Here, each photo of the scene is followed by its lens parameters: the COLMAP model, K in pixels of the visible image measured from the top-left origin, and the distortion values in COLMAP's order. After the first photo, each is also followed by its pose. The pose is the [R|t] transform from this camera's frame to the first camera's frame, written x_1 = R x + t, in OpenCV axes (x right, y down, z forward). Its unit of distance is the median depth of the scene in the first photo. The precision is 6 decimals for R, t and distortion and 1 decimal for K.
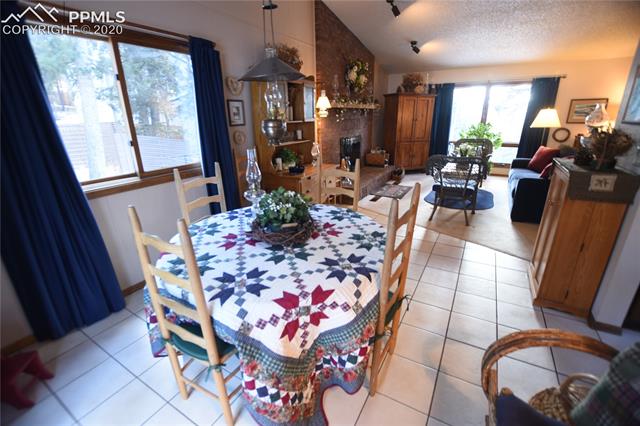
lens RADIAL K [[284.1, 0, 321.2], [0, 284.1, 213.9], [0, 0, 1]] dist [-0.025869, 0.001646]
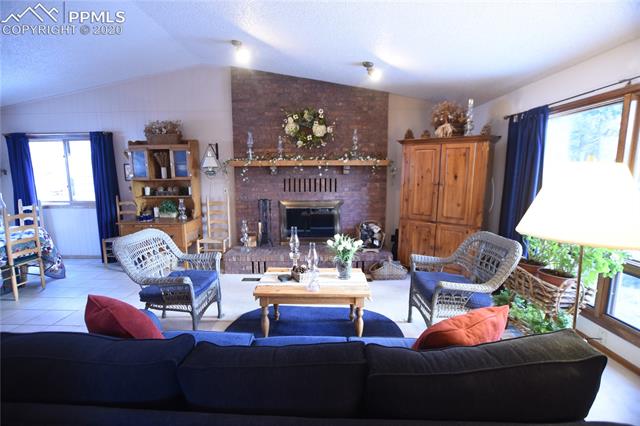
lens RADIAL K [[284.1, 0, 319.6], [0, 284.1, 210.6], [0, 0, 1]] dist [-0.025869, 0.001646]
pose [[0.469498, 0.132482, -0.872938, 0.723259], [-0.292479, 0.956194, -0.012189, -0.216046], [0.833083, 0.261039, 0.487679, 0.573737]]
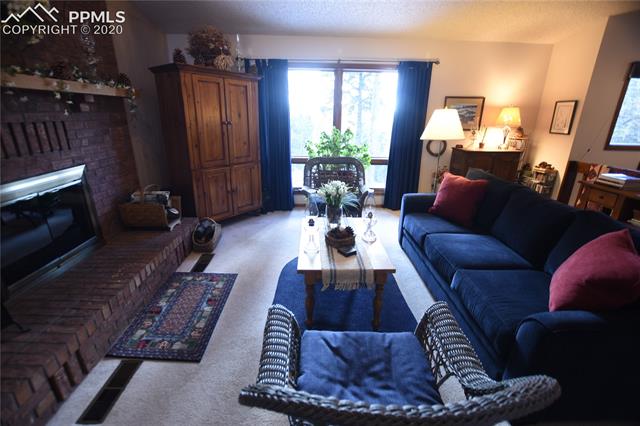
lens RADIAL K [[284.1, 0, 315.7], [0, 284.1, 212.4], [0, 0, 1]] dist [-0.025869, 0.001646]
pose [[0.859548, -0.140359, 0.491403, 0.205222], [0.138093, 0.989566, 0.041100, -0.177918], [-0.492045, 0.032532, 0.869962, 0.498702]]
